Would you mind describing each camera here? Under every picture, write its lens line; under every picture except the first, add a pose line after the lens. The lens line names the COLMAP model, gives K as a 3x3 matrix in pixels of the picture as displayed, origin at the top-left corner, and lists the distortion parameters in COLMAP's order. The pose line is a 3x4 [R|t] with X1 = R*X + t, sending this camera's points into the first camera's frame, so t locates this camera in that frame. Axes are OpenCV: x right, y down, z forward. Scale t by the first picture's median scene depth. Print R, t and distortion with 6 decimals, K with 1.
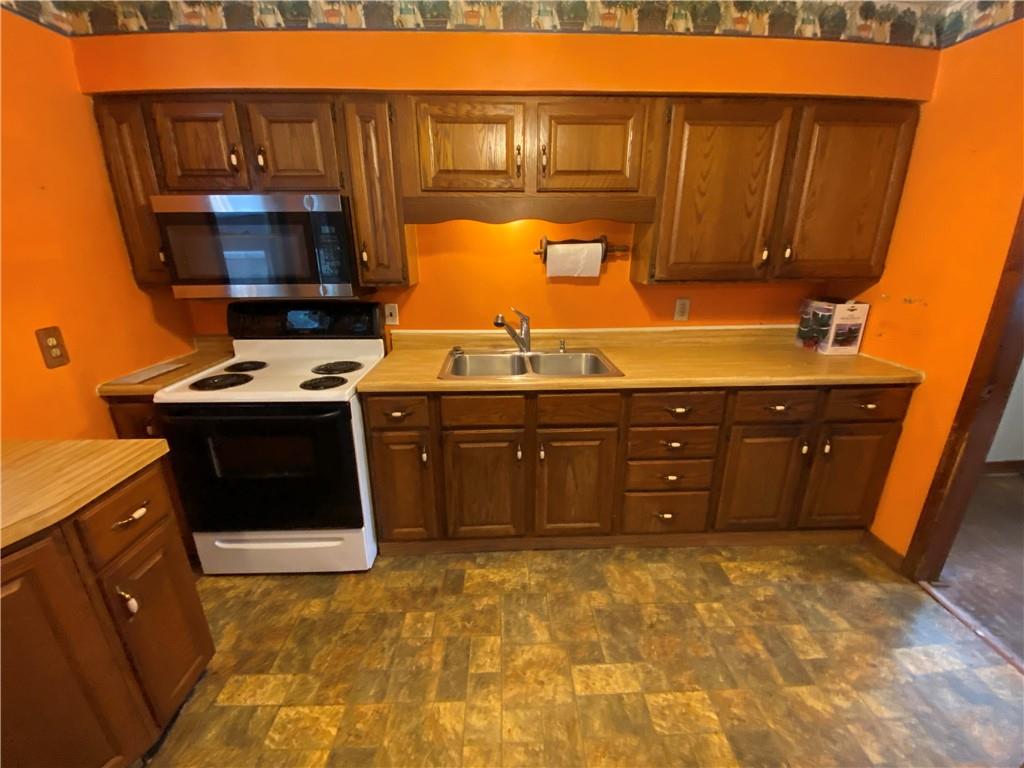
lens RADIAL K [[415.6, 0, 514.4], [0, 415.6, 381.9], [0, 0, 1]] dist [0.010272, -0.015187]
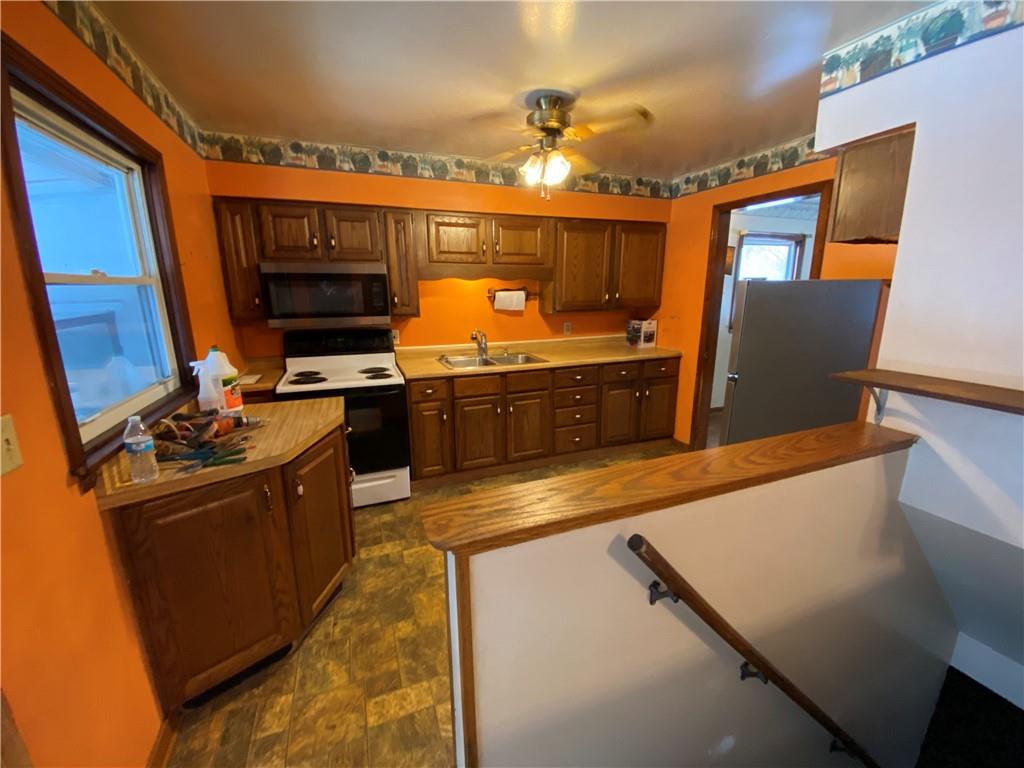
lens RADIAL K [[412.7, 0, 514.6], [0, 412.7, 382.2], [0, 0, 1]] dist [0.028469, -0.028571]
pose [[0.943123, -0.075682, 0.323714, -0.474712], [0.104945, 0.991729, -0.073893, 0.192262], [-0.315444, 0.103662, 0.943265, -0.659794]]
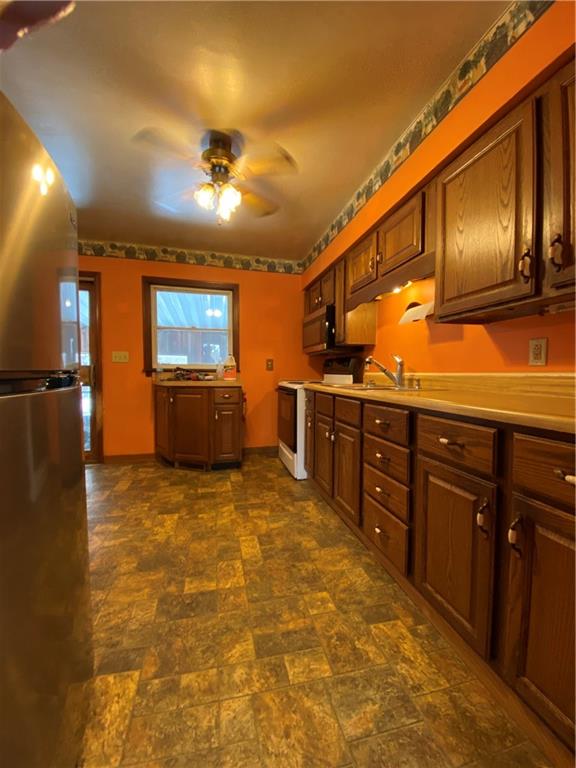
lens RADIAL K [[309.5, 0, 288.0], [0, 309.5, 384.0], [0, 0, 1]] dist [0.028469, -0.028571]
pose [[0.193736, 0.039072, -0.980275, 1.157629], [-0.305586, 0.951900, -0.022453, 0.062999], [0.932246, 0.303909, 0.196357, 0.563523]]
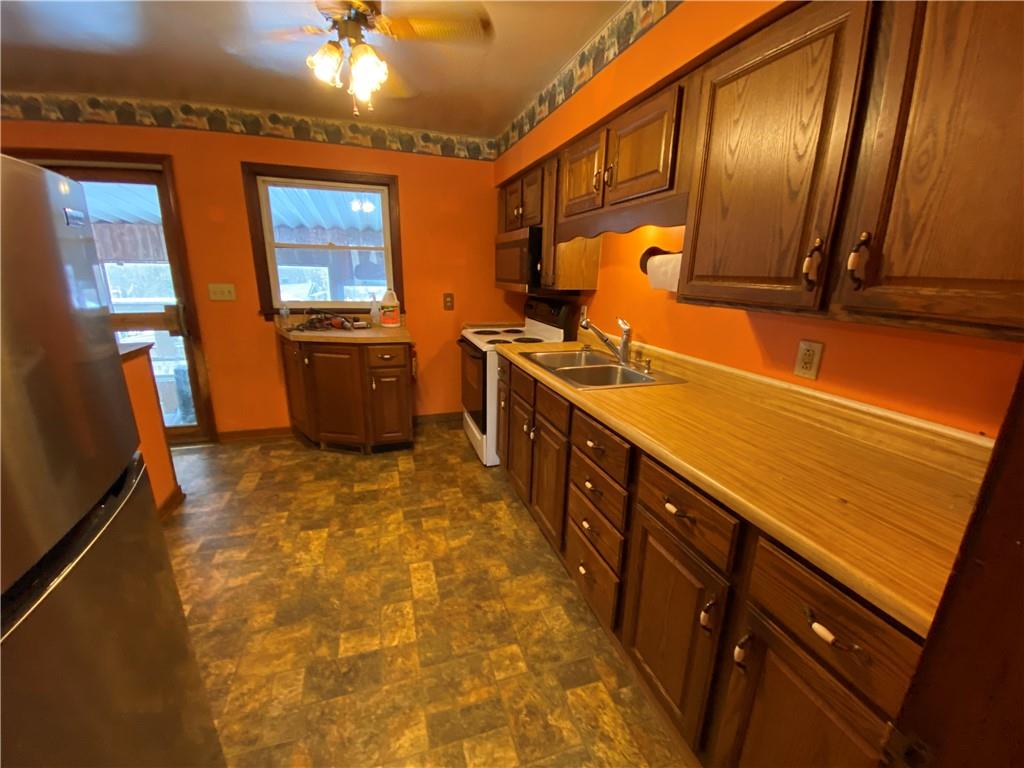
lens RADIAL K [[412.7, 0, 514.6], [0, 412.7, 382.2], [0, 0, 1]] dist [0.028469, -0.028571]
pose [[0.273241, 0.257933, -0.926720, 1.084107], [-0.315690, 0.934069, 0.166898, -0.138498], [0.908669, 0.246953, 0.336653, 0.537402]]
